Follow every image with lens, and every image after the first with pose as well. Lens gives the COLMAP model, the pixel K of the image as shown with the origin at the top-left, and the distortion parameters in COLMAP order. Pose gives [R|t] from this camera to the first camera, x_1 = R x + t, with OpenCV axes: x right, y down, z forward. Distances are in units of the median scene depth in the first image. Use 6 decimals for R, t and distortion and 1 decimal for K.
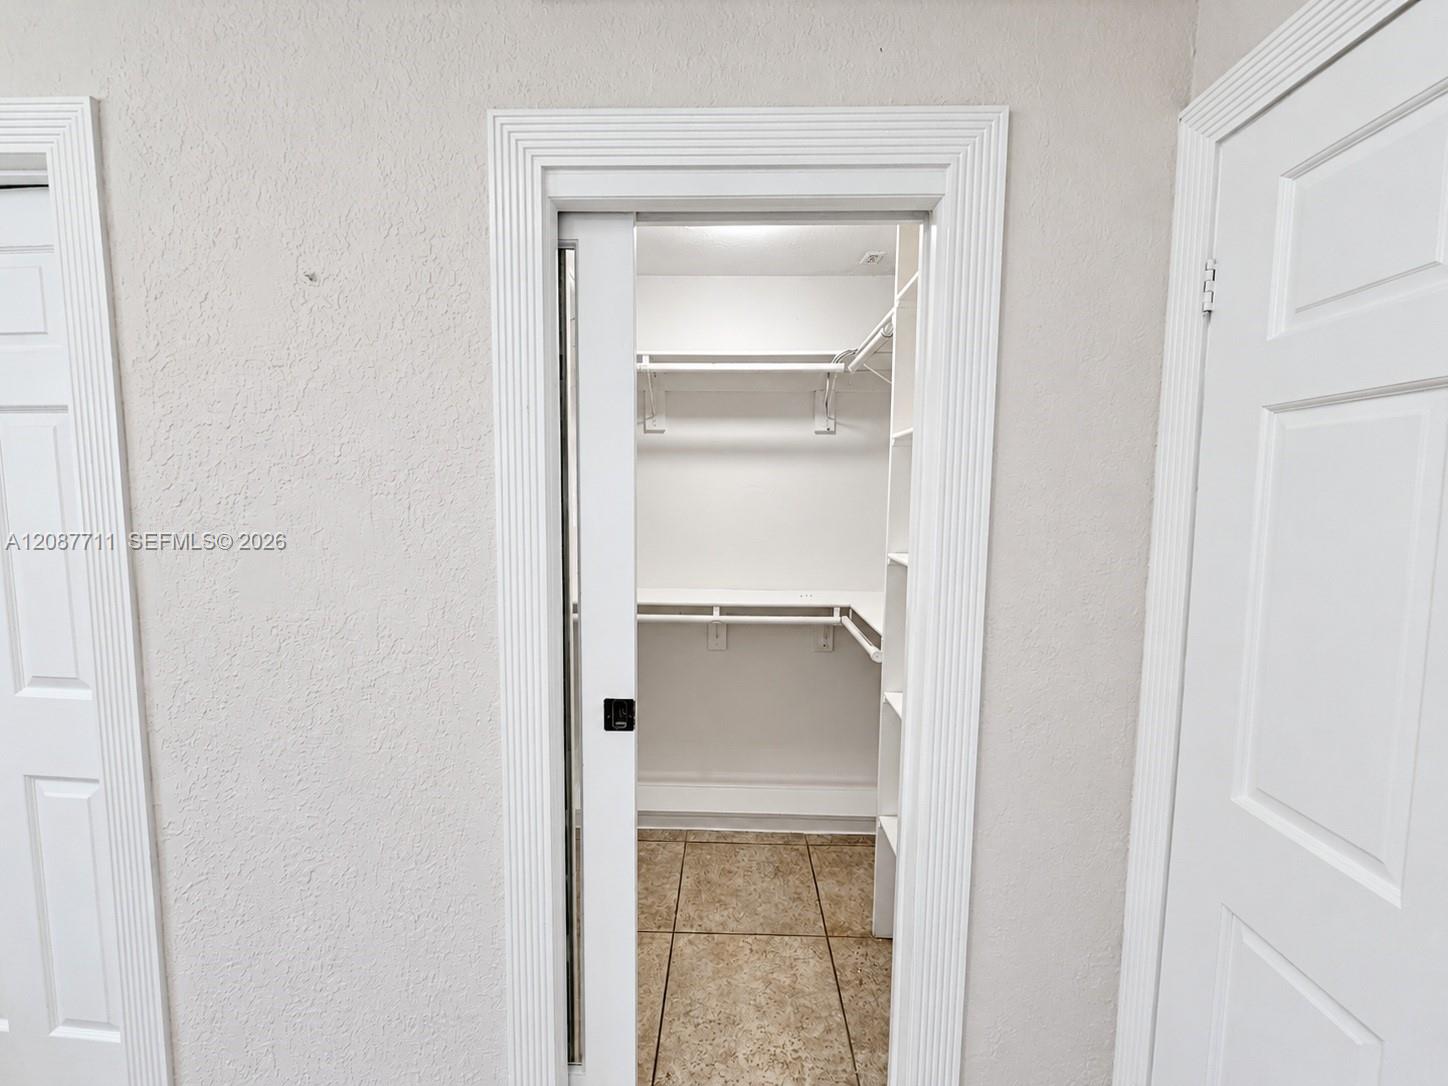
lens RADIAL K [[577.6, 0, 724.0], [0, 577.6, 543.0], [0, 0, 1]] dist [0.001980, 0.000739]
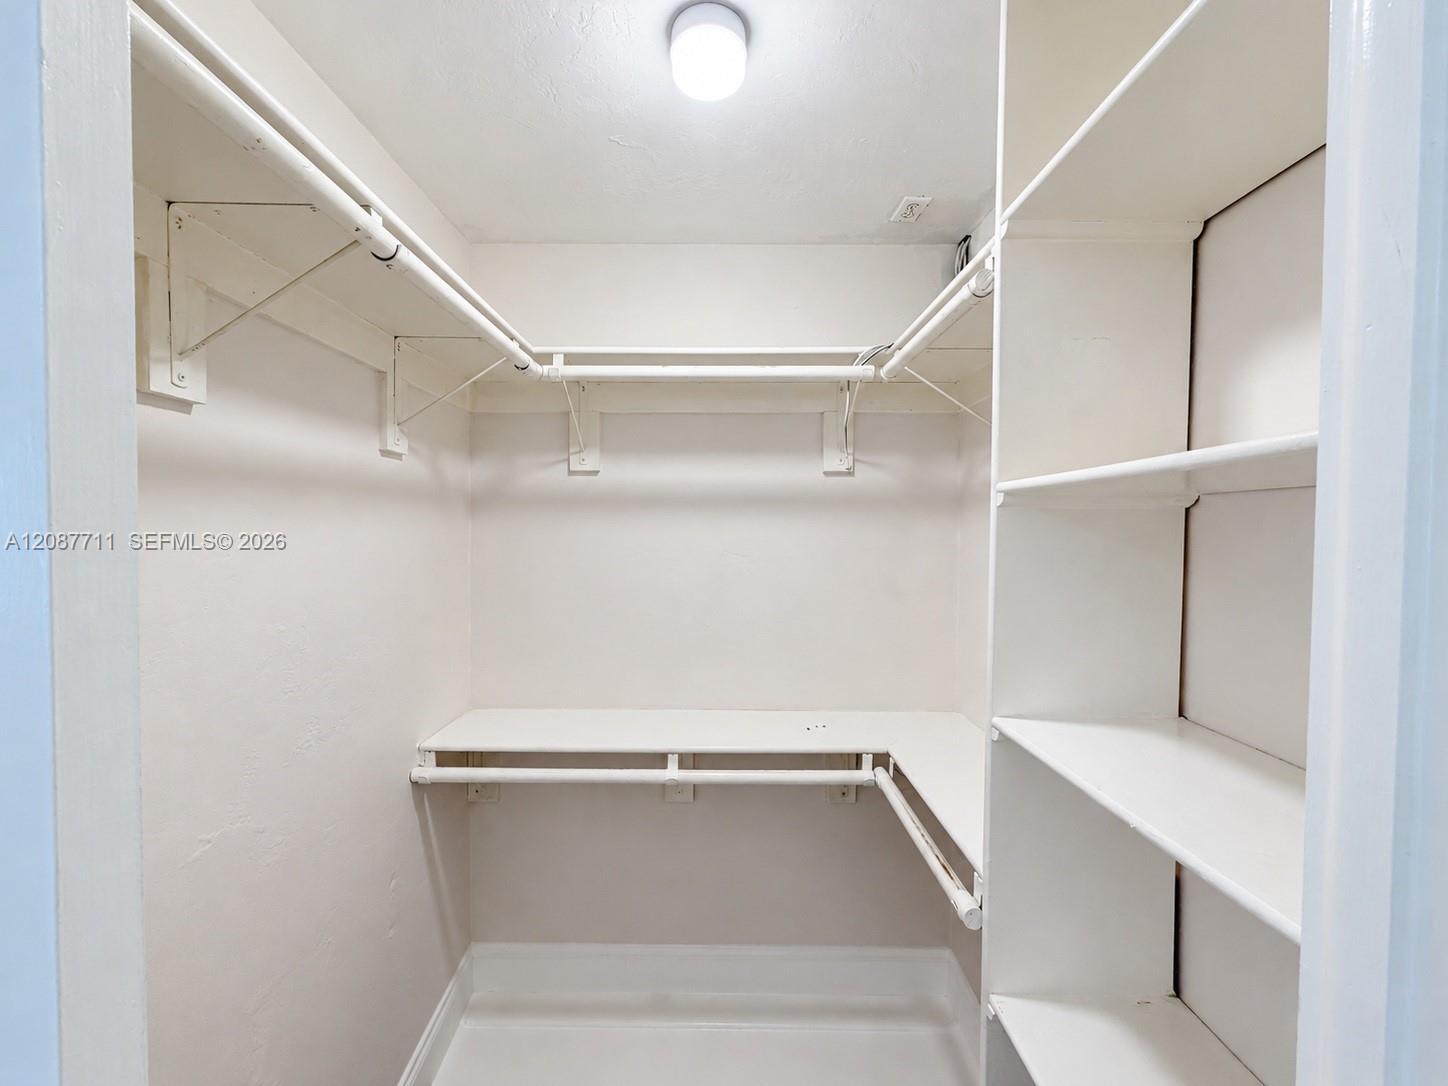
lens RADIAL K [[577.6, 0, 724.0], [0, 577.6, 543.0], [0, 0, 1]] dist [0.001980, 0.000739]
pose [[0.999841, -0.005305, 0.017000, 0.032460], [0.006283, 0.998295, -0.058032, -0.080299], [-0.016663, 0.058129, 0.998170, 0.372383]]
